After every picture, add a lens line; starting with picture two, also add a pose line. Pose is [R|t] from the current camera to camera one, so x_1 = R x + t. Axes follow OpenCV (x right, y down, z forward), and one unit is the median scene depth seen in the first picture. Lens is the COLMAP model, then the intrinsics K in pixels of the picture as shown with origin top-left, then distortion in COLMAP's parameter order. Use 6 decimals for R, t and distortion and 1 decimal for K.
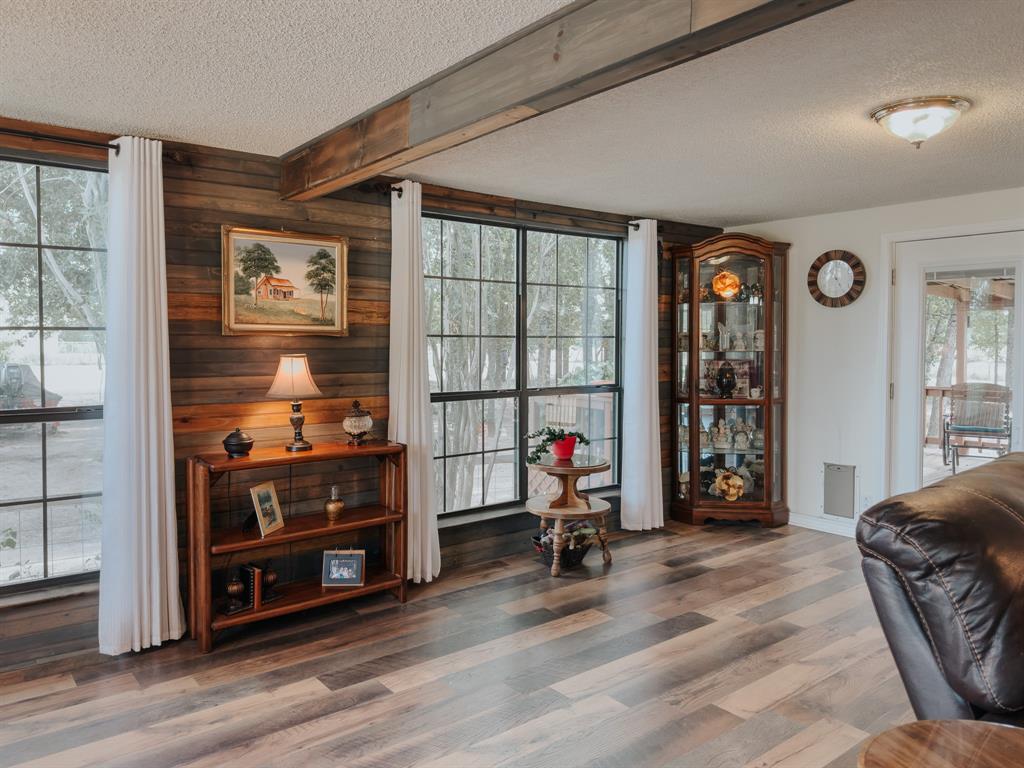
lens RADIAL K [[731.7, 0, 517.1], [0, 731.7, 376.8], [0, 0, 1]] dist [-0.000262, -0.000475]
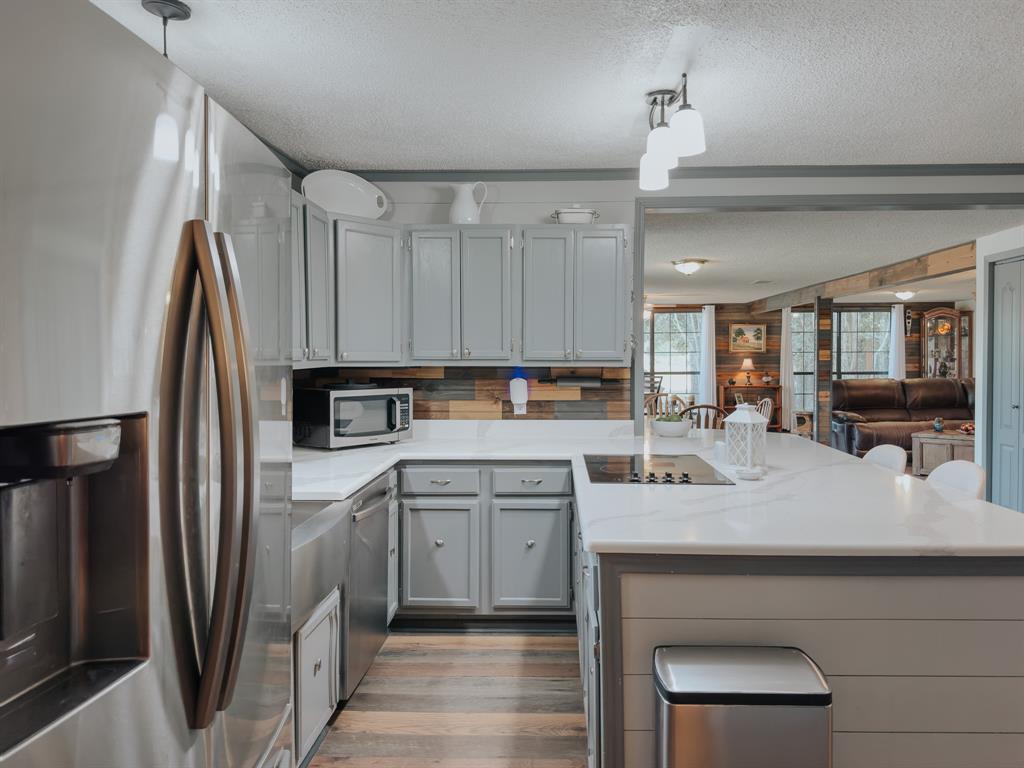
lens RADIAL K [[731.7, 0, 517.1], [0, 731.7, 376.8], [0, 0, 1]] dist [-0.000262, -0.000475]
pose [[0.755012, 0.010285, -0.655630, 1.173770], [-0.022140, 0.999707, -0.009814, 0.118216], [0.655337, 0.021925, 0.755019, -2.410069]]
